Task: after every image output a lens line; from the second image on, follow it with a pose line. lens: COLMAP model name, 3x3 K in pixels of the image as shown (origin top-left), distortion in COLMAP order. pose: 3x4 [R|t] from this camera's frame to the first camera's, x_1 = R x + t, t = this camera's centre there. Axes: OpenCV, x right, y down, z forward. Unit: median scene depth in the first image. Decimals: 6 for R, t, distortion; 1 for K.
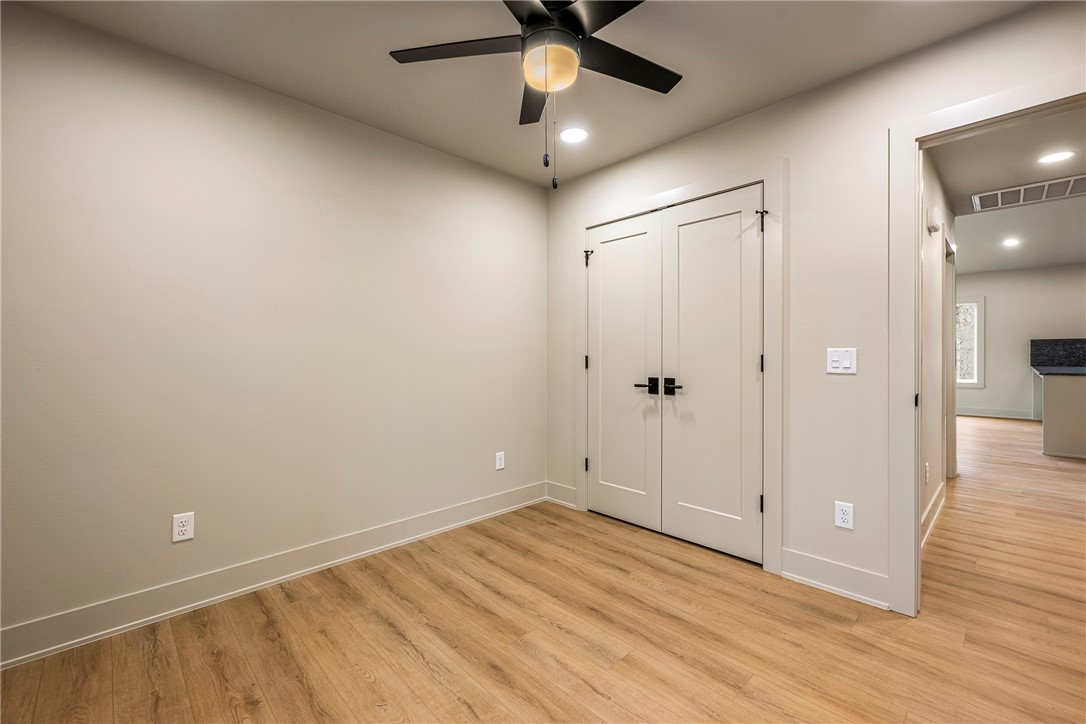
lens RADIAL K [[471.2, 0, 539.2], [0, 471.2, 357.0], [0, 0, 1]] dist [-0.003977, 0.000146]
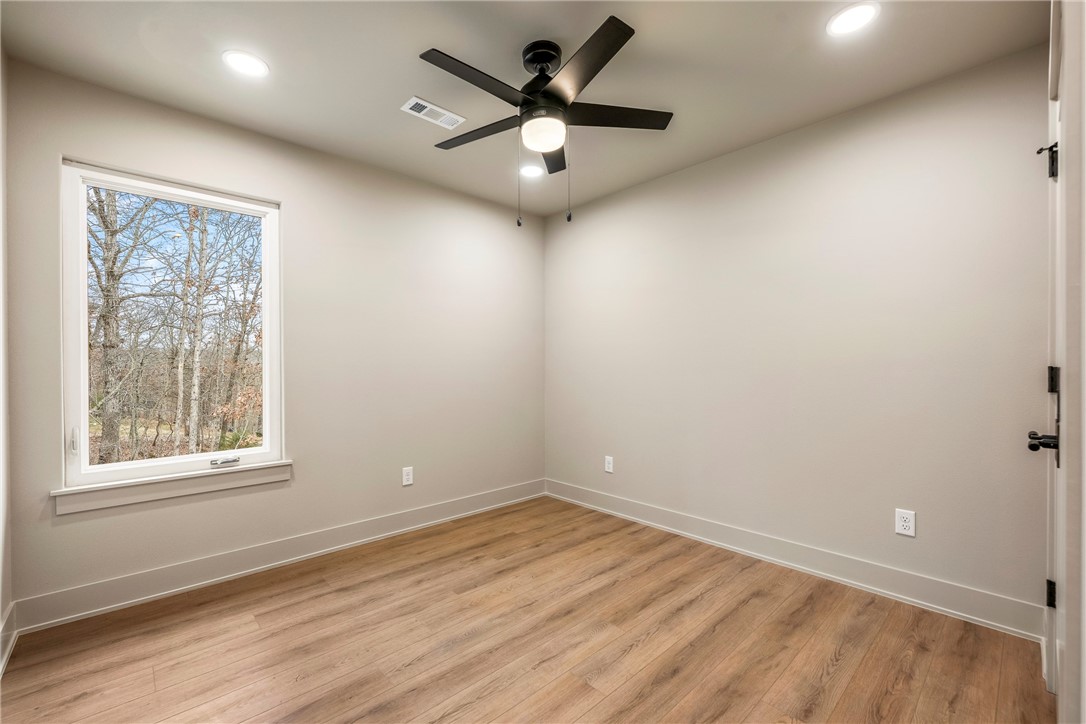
lens RADIAL K [[471.2, 0, 554.4], [0, 471.2, 362.0], [0, 0, 1]] dist [-0.003977, 0.000146]
pose [[-0.031955, -0.001297, -0.999488, 0.916223], [0.001356, 0.999998, -0.001341, -0.024501], [0.999488, -0.001398, -0.031953, 0.757277]]
